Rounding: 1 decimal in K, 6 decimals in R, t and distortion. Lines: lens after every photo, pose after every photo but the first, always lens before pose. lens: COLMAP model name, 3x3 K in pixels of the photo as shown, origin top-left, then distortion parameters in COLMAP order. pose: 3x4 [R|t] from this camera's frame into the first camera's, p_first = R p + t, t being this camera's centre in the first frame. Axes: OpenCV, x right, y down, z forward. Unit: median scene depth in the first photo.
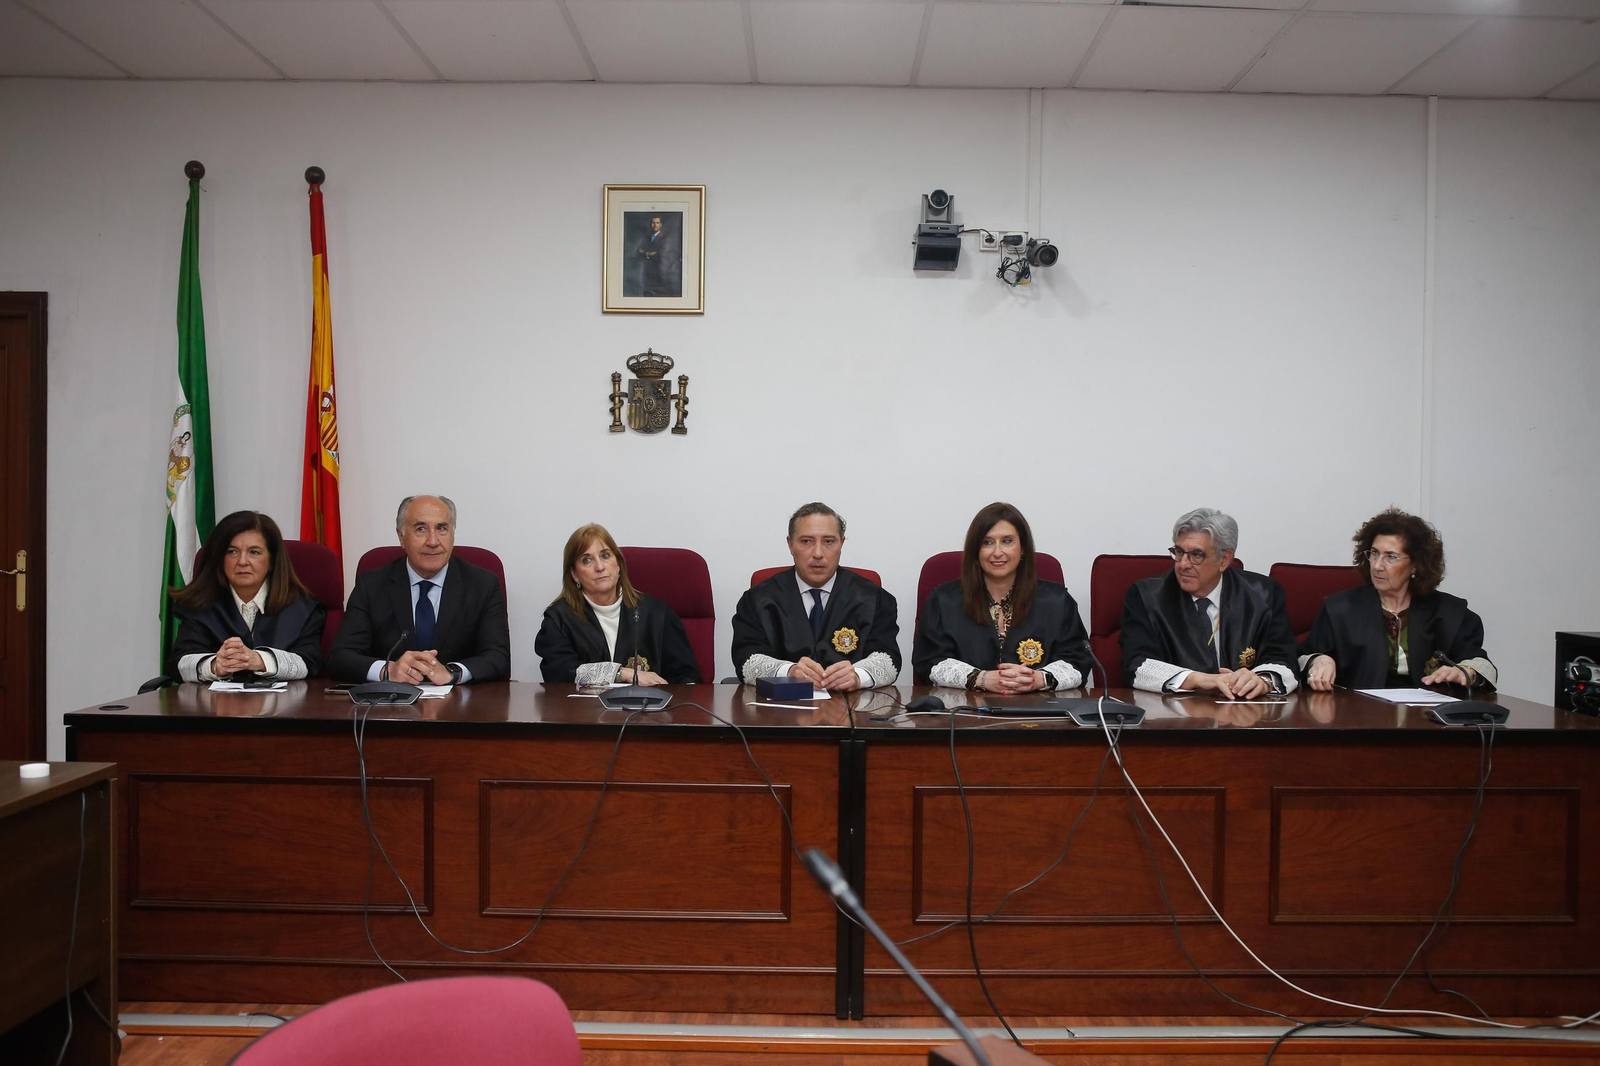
lens RADIAL K [[1425.9, 0, 800.0], [0, 1425.9, 533.0], [0, 0, 1]] dist [-0.067098, 0.025786]
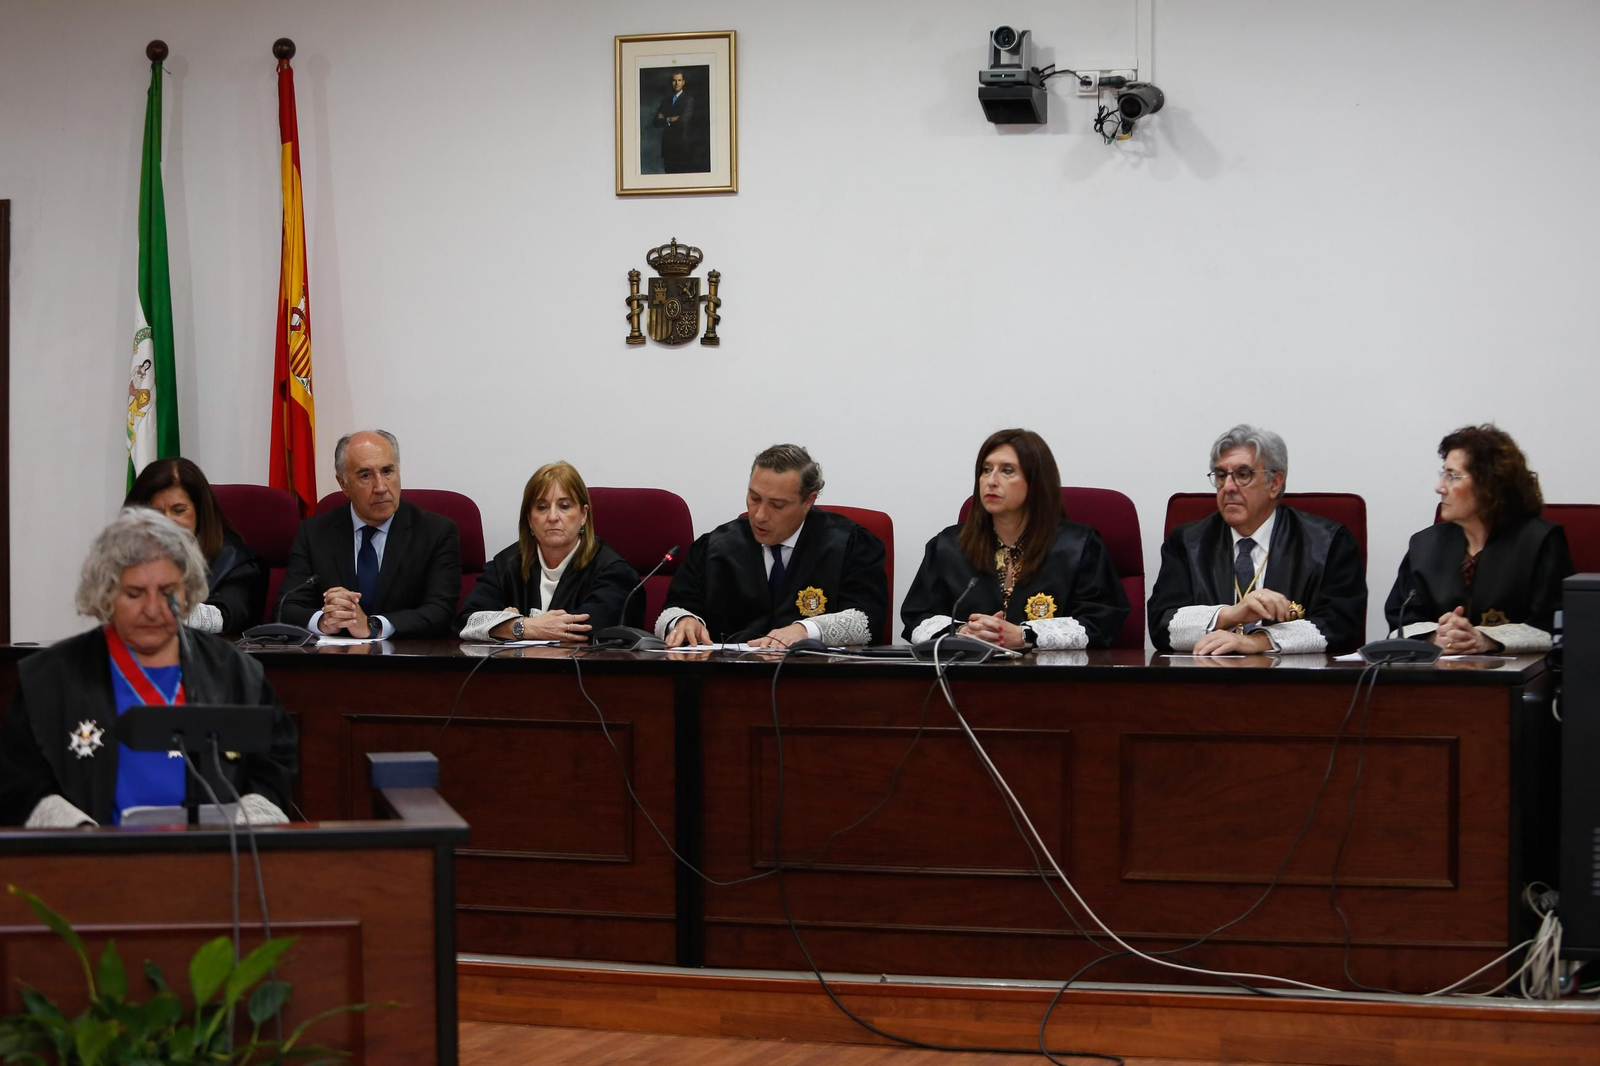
lens RADIAL K [[3273.7, 0, 800.0], [0, 3273.7, 533.0], [0, 0, 1]] dist [-0.304405, 0.254355]
pose [[0.951972, -0.007818, -0.306087, 0.524145], [0.010016, 0.999934, 0.005611, 0.025071], [0.306022, -0.008407, 0.951987, -0.719527]]
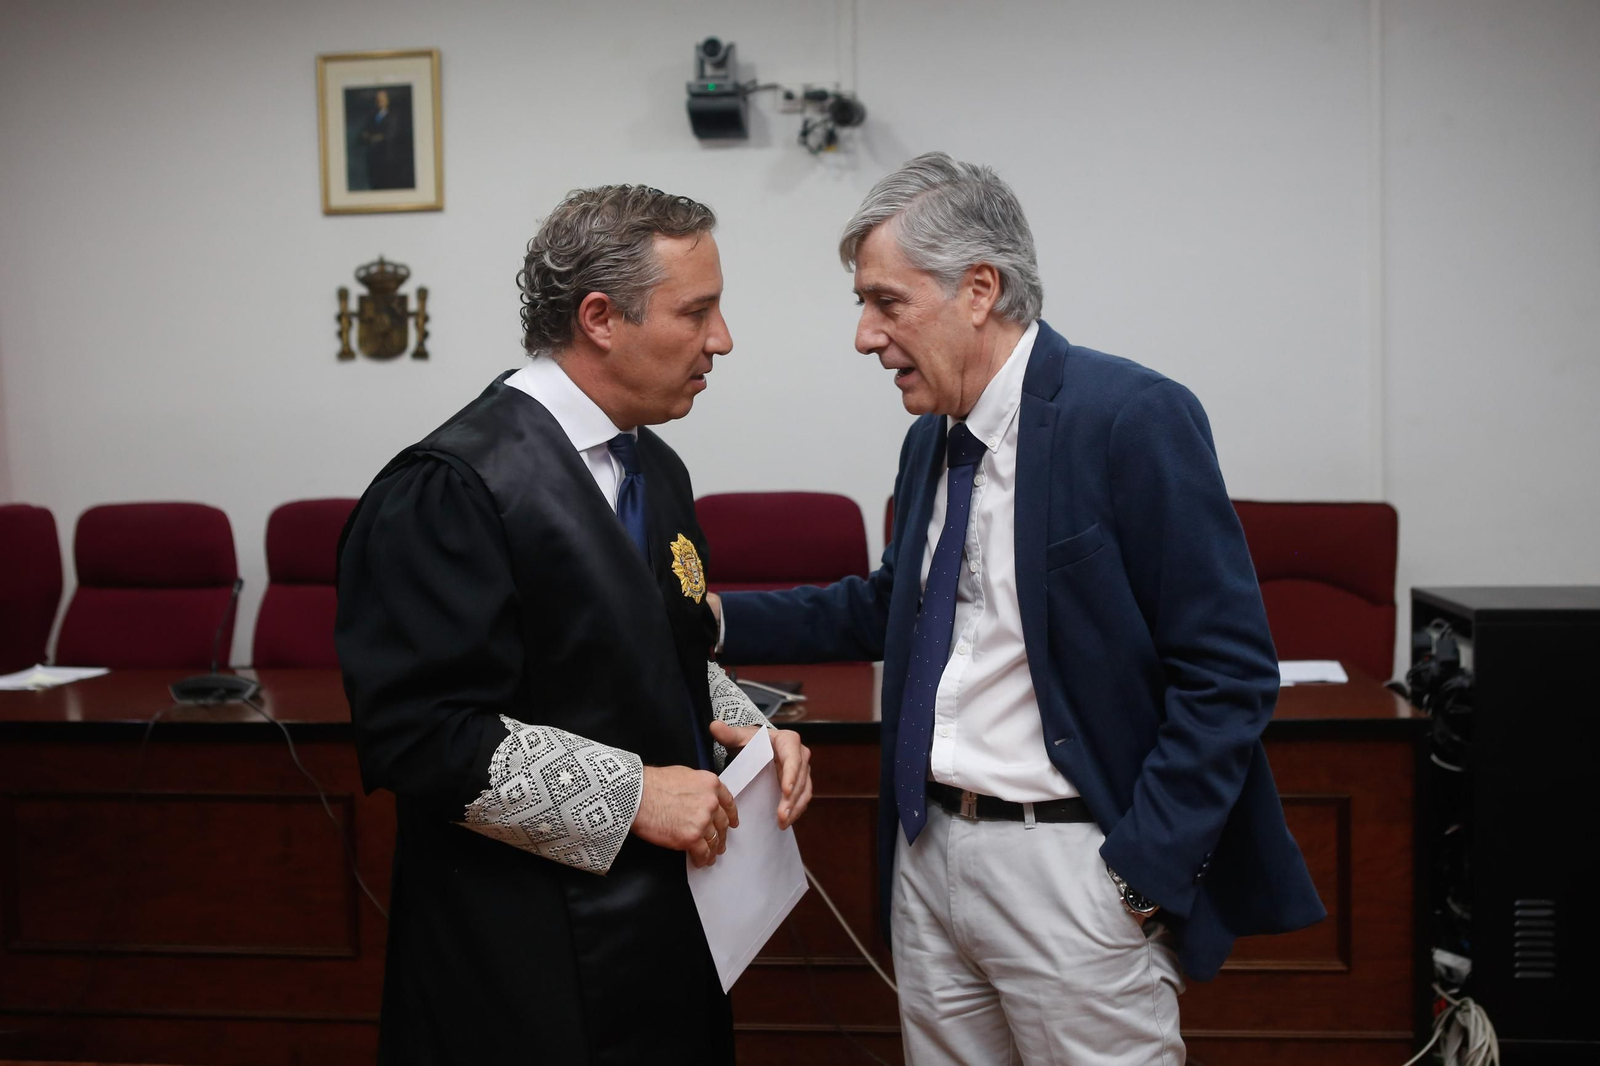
lens RADIAL K [[1794.1, 0, 800.0], [0, 1794.1, 533.0], [0, 0, 1]] dist [-0.071257, 0.020947]
pose [[0.992612, -0.025779, -0.118558, 0.252221], [0.030404, 0.998839, 0.037369, -0.002345], [0.117457, -0.040697, 0.992244, 0.011725]]
